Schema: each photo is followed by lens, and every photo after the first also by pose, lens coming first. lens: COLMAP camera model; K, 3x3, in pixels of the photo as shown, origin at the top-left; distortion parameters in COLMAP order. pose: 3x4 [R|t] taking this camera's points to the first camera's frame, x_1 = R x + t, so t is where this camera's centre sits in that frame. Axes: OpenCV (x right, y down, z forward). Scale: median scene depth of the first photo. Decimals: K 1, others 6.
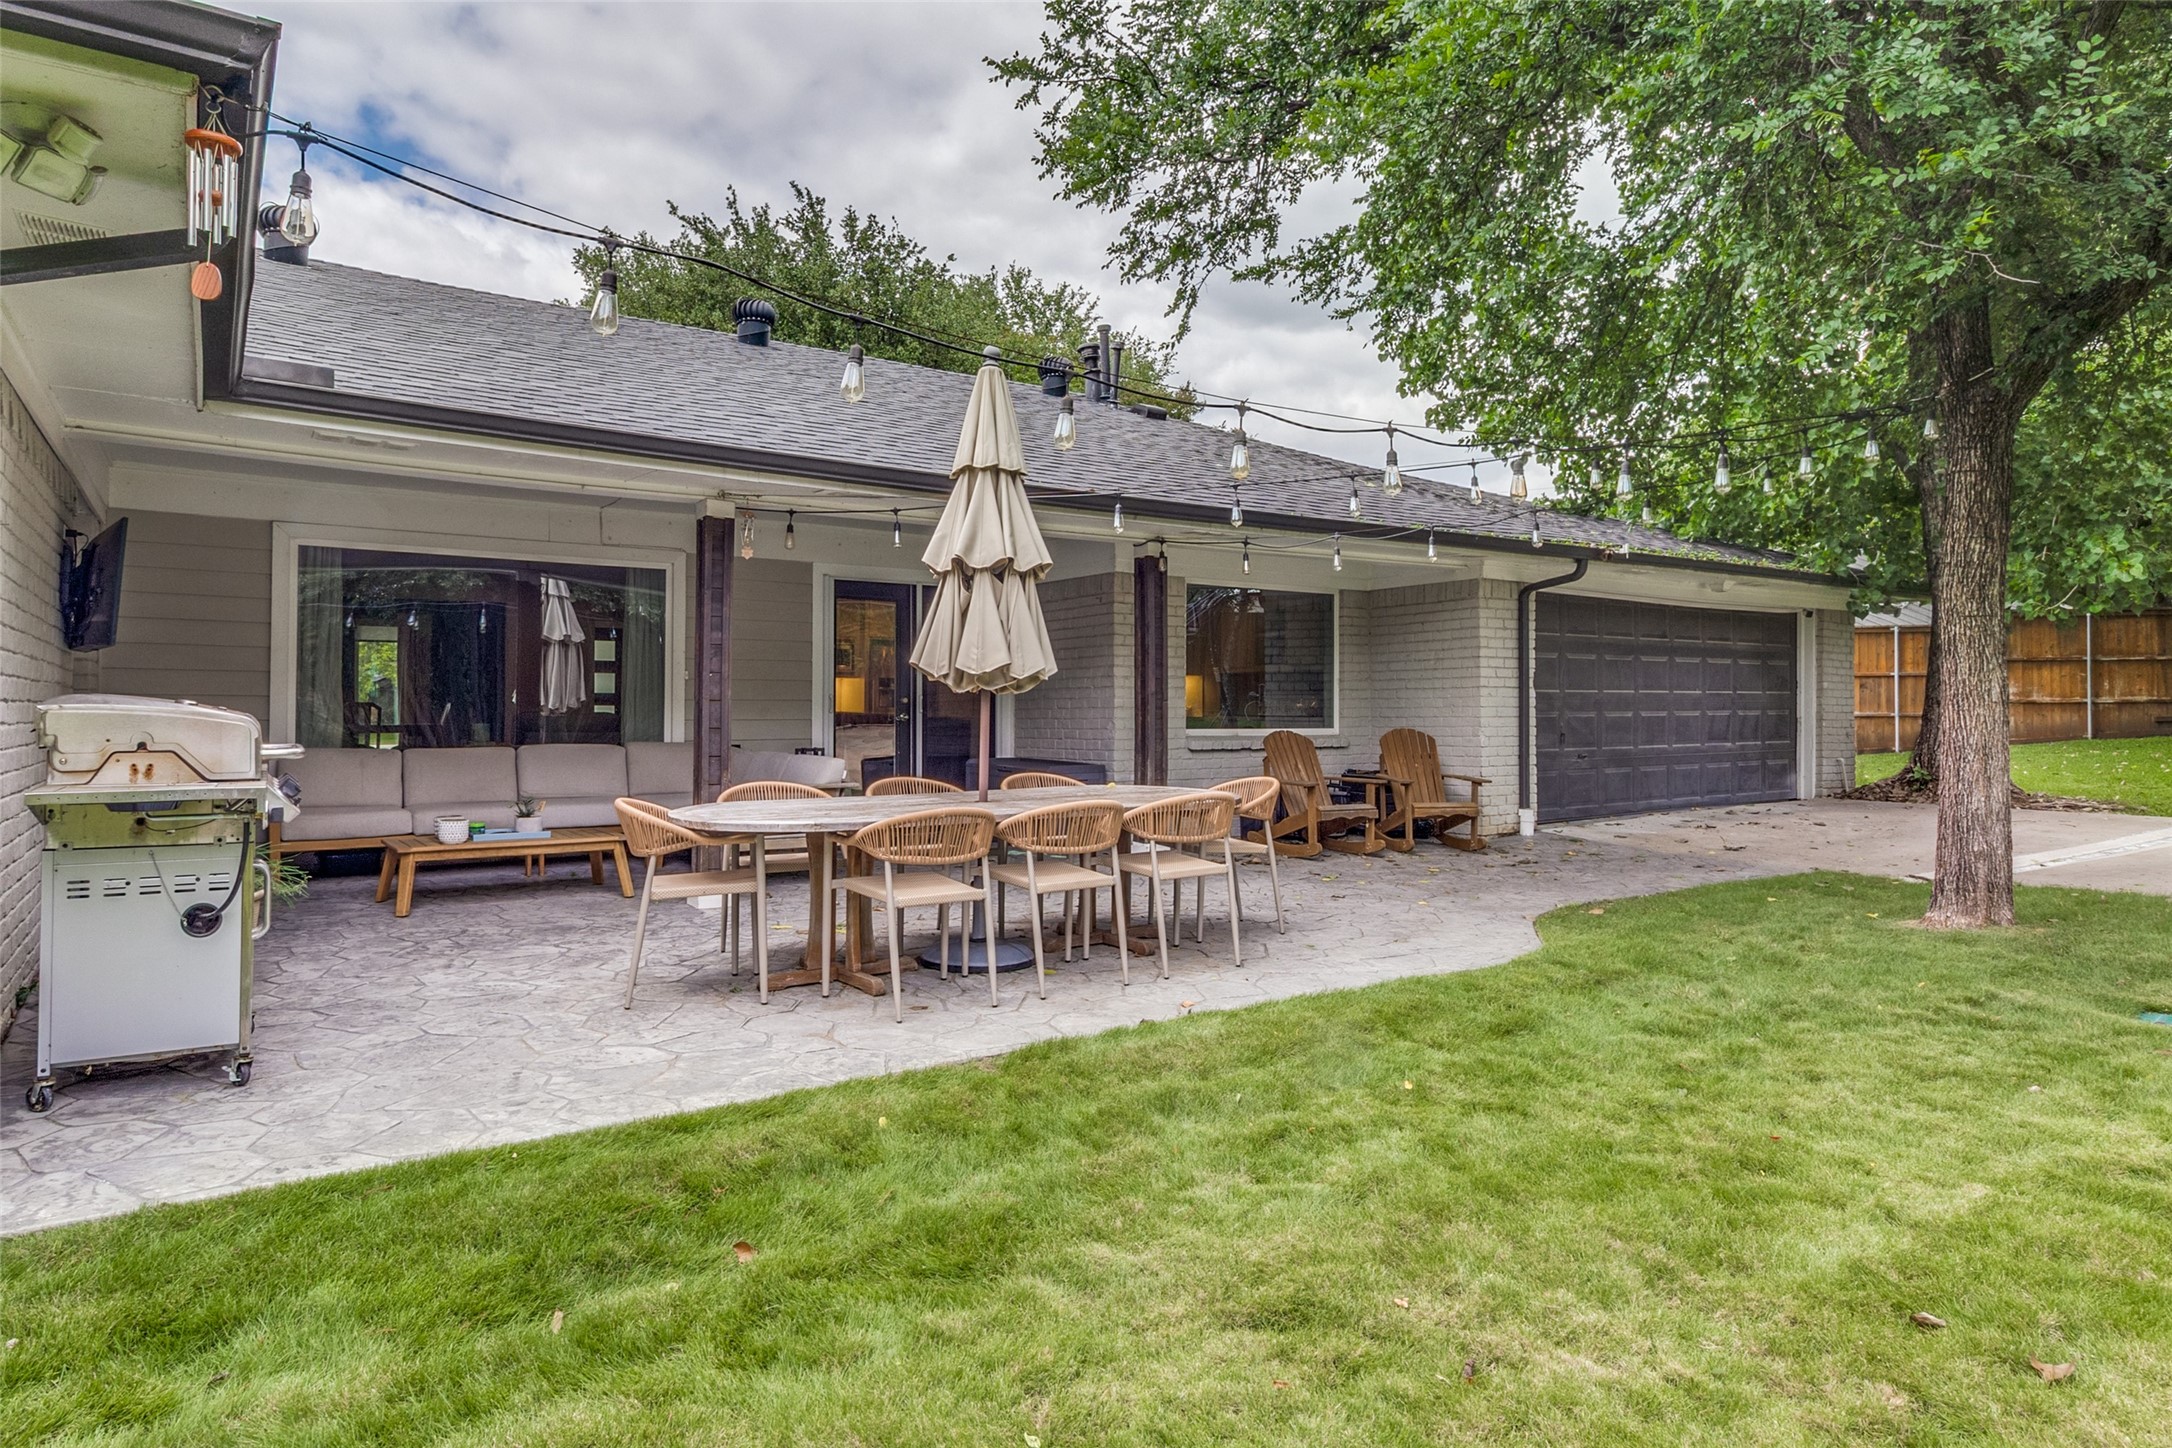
lens RADIAL K [[1260.9, 0, 1095.1], [0, 1260.9, 690.7], [0, 0, 1]] dist [0.004242, 0.000413]
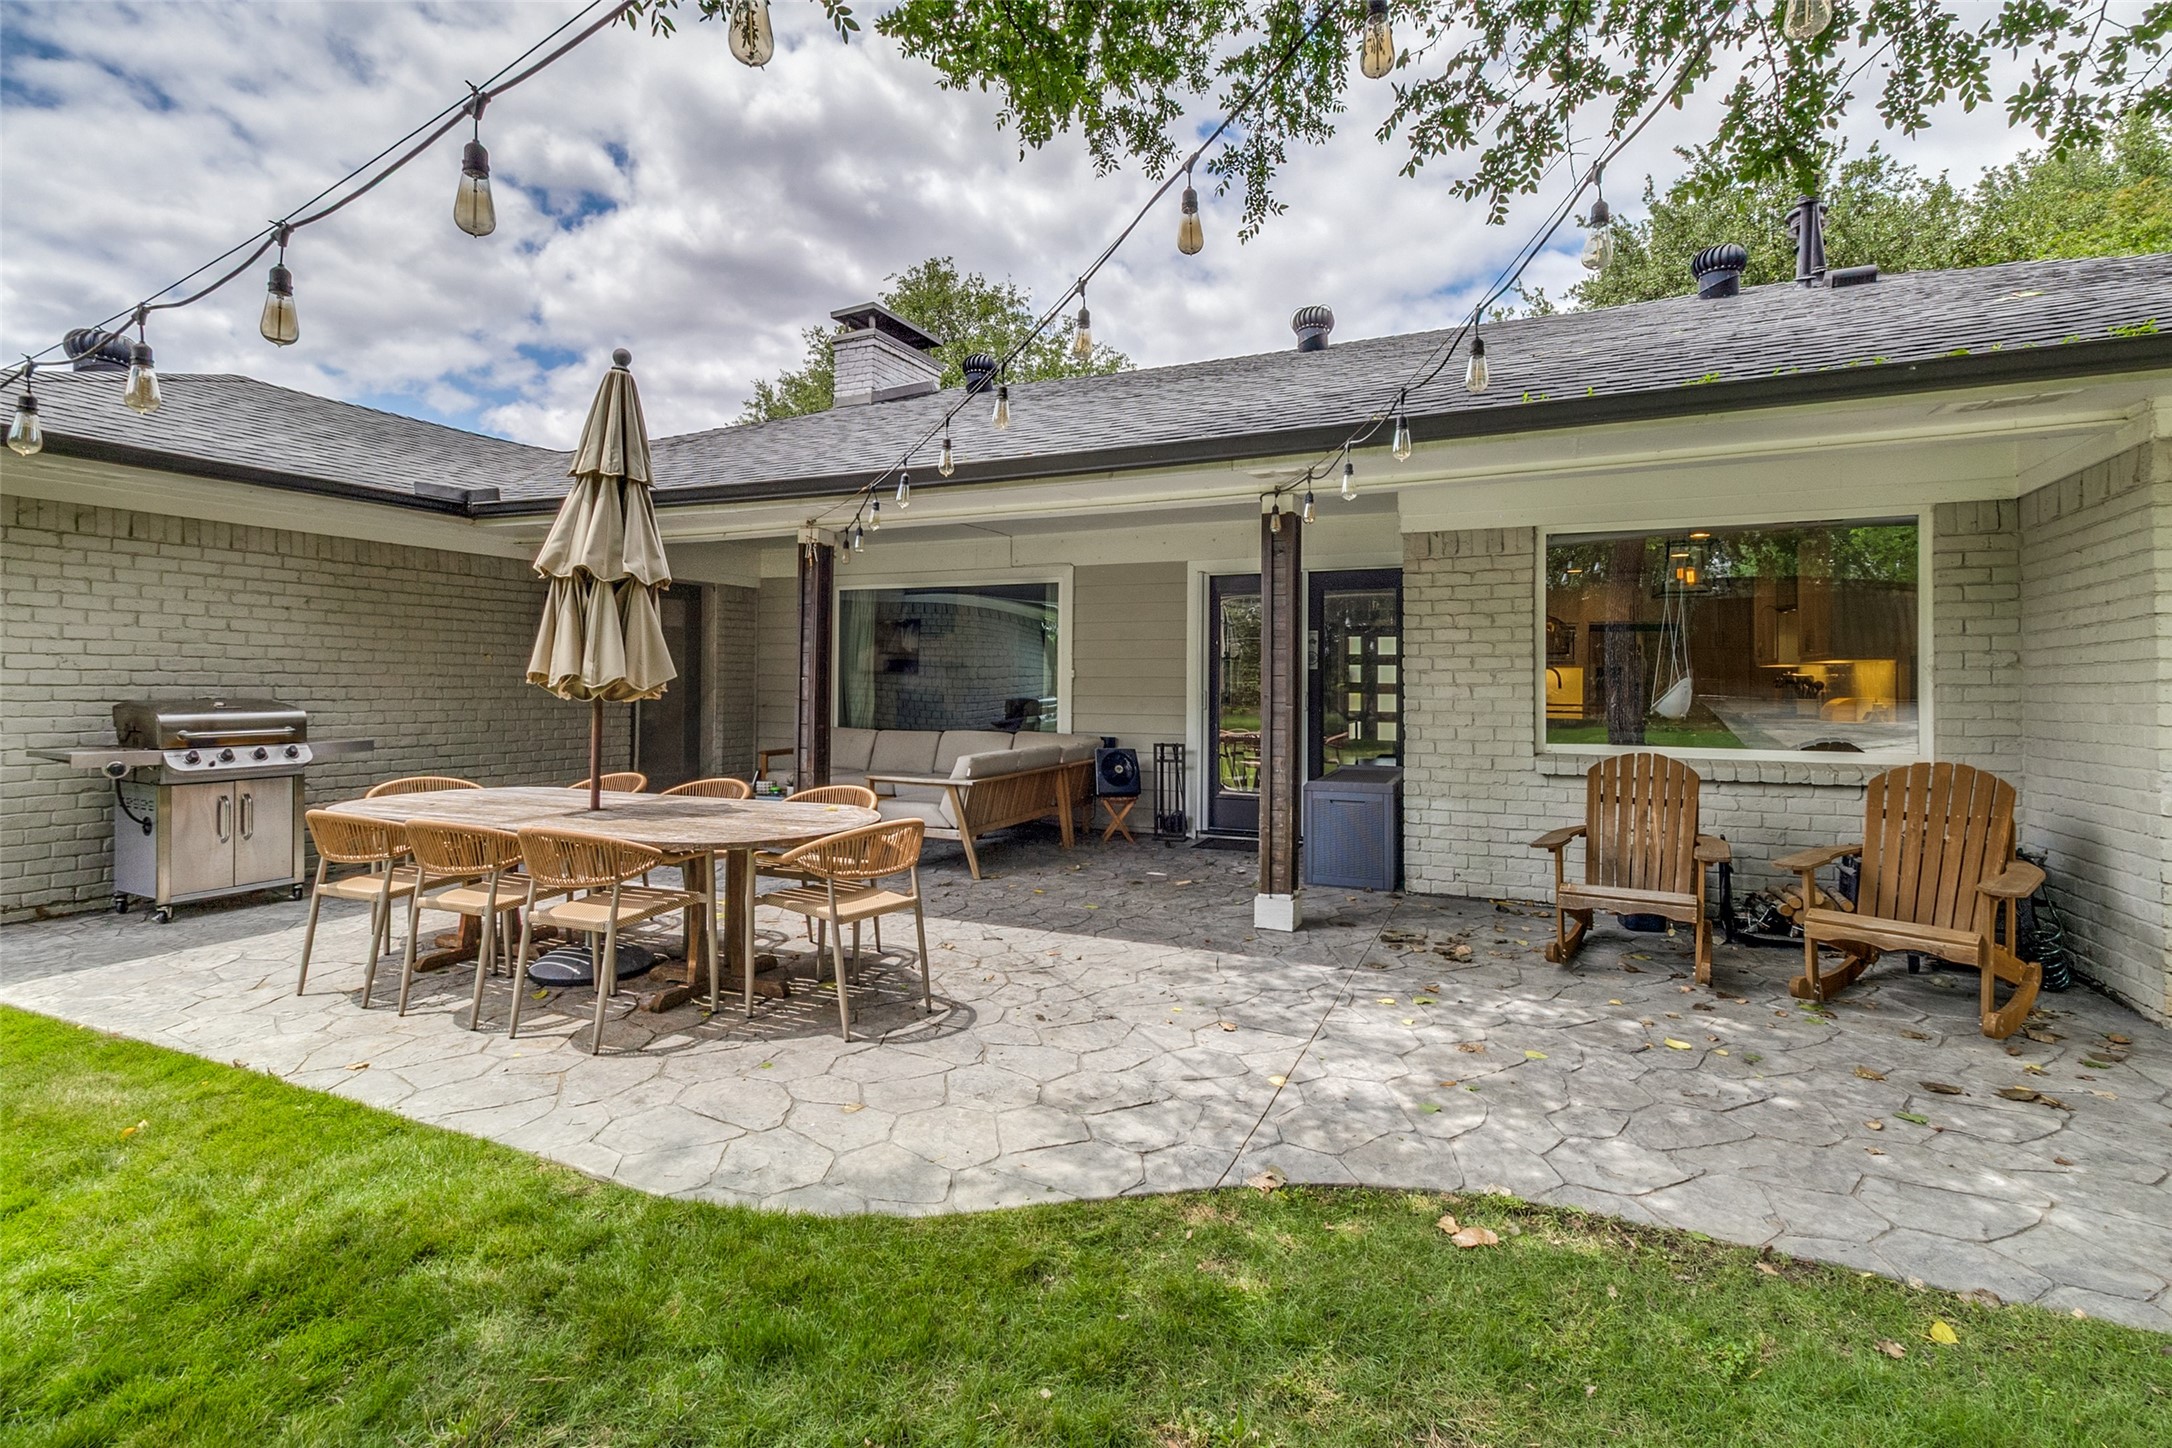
lens RADIAL K [[1023.1, 0, 1113.9], [0, 1023.1, 679.4], [0, 0, 1]] dist [-0.003258, -0.000667]
pose [[0.509505, -0.002608, -0.860464, 0.437266], [0.006138, 0.999981, 0.000604, -0.006236], [0.860446, -0.005589, 0.509512, 0.503007]]
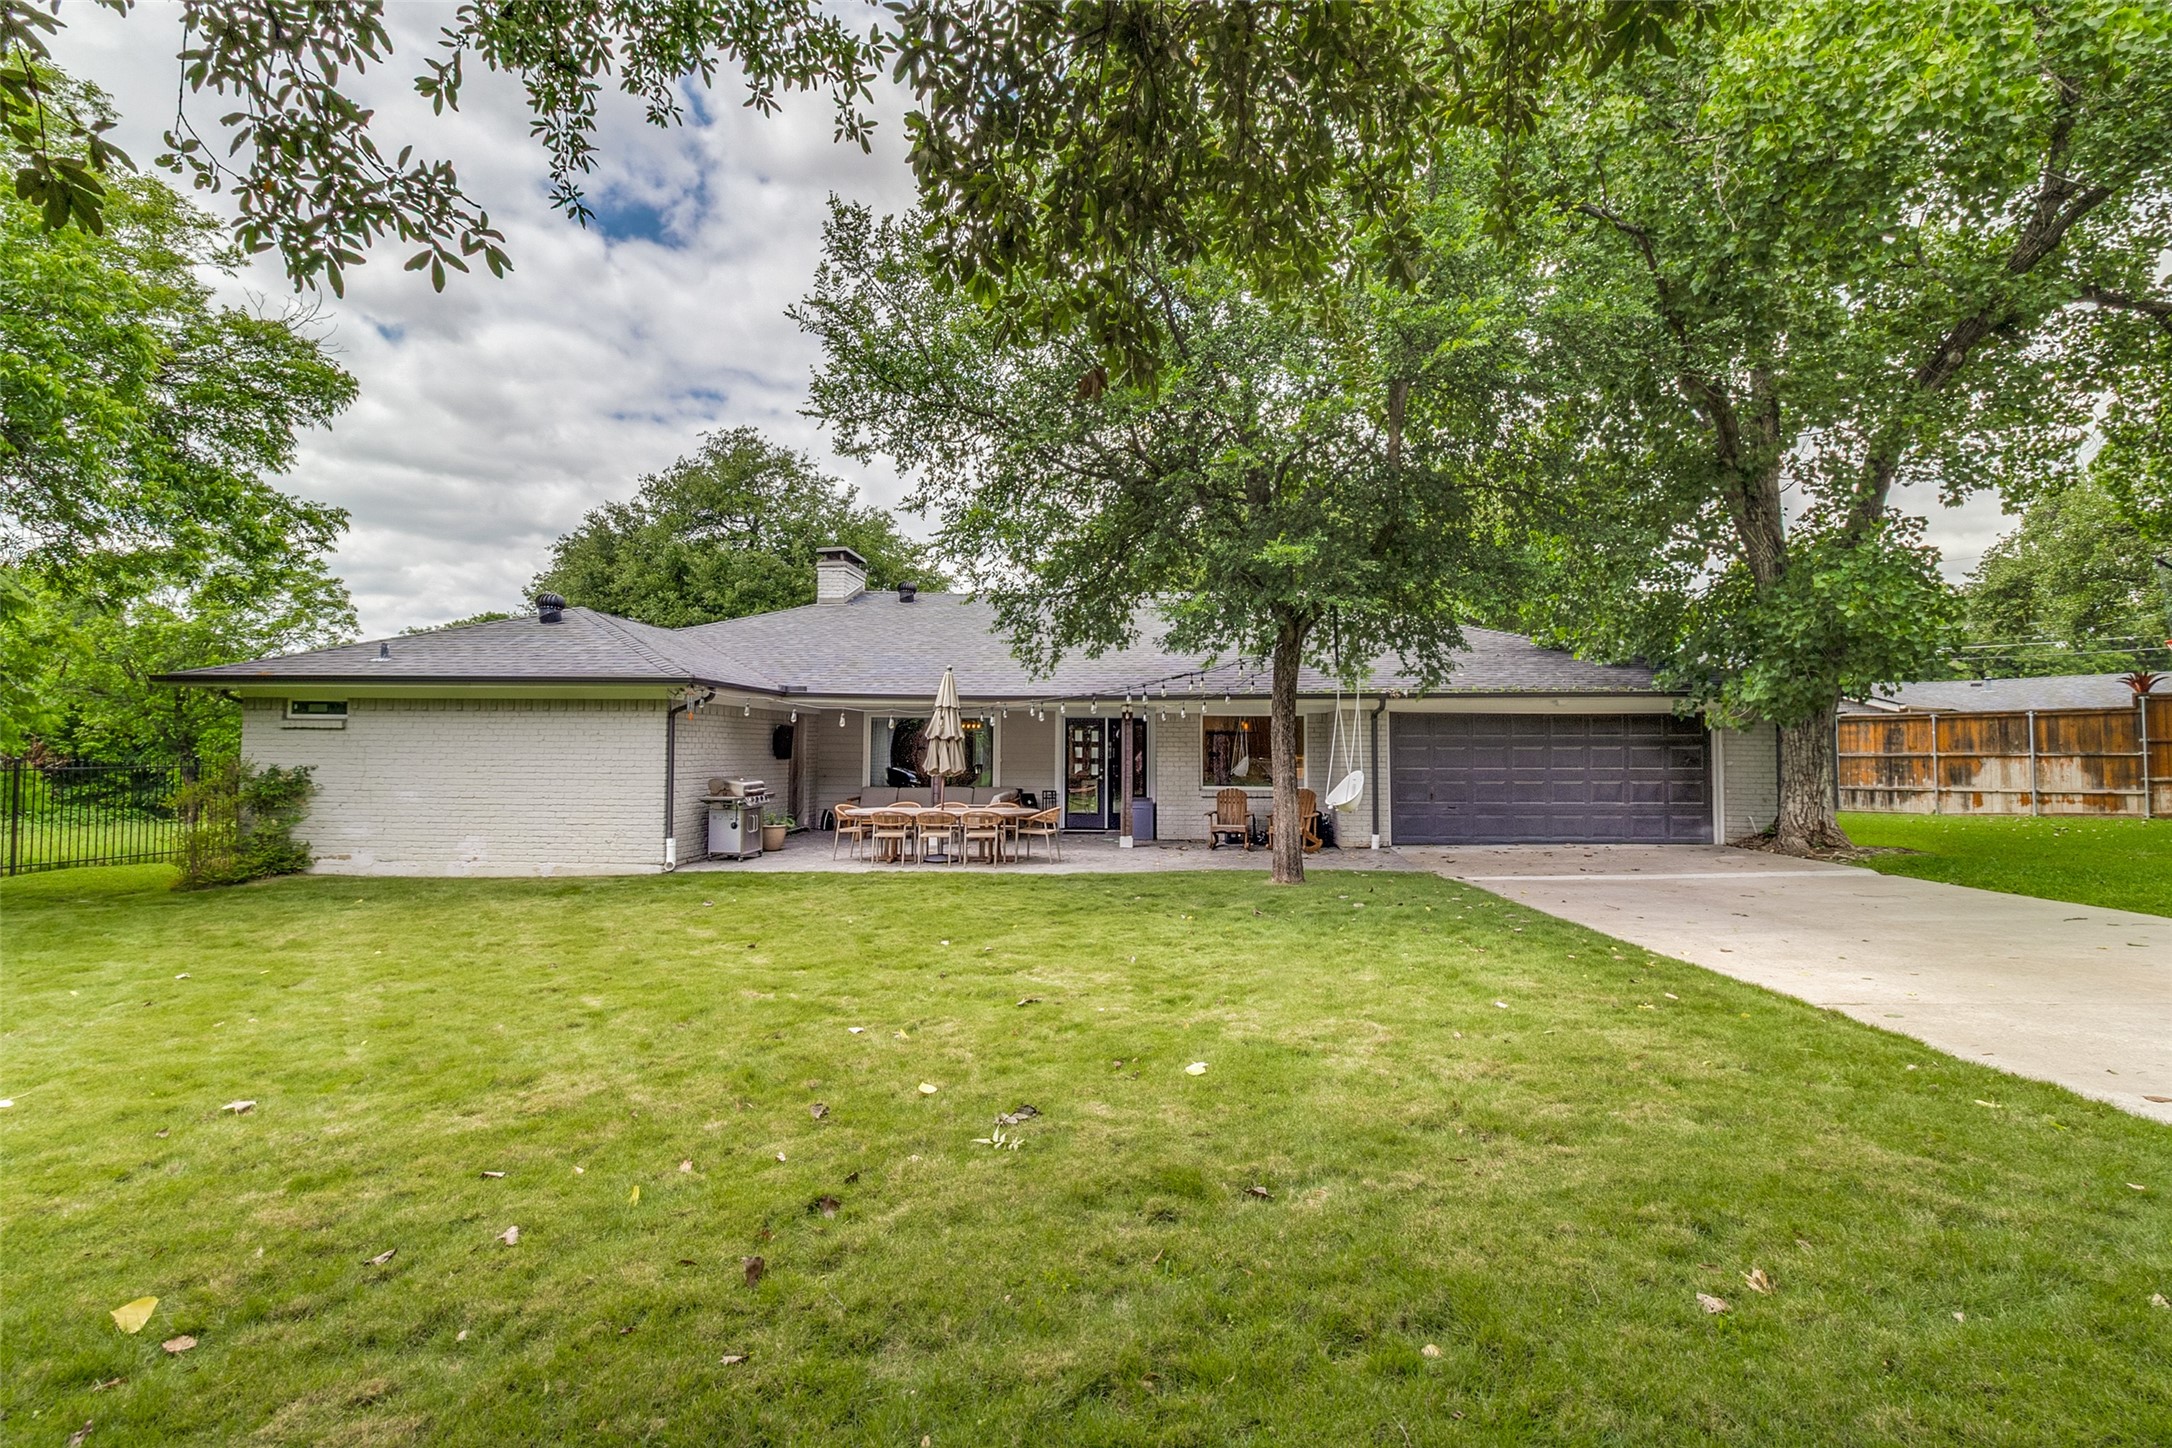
lens RADIAL K [[1023.1, 0, 1113.9], [0, 1023.1, 679.4], [0, 0, 1]] dist [-0.003258, -0.000667]
pose [[0.780078, -0.041449, -0.624308, 1.004240], [0.006747, 0.998303, -0.057849, -0.047325], [0.625646, 0.040915, 0.779033, -0.395026]]
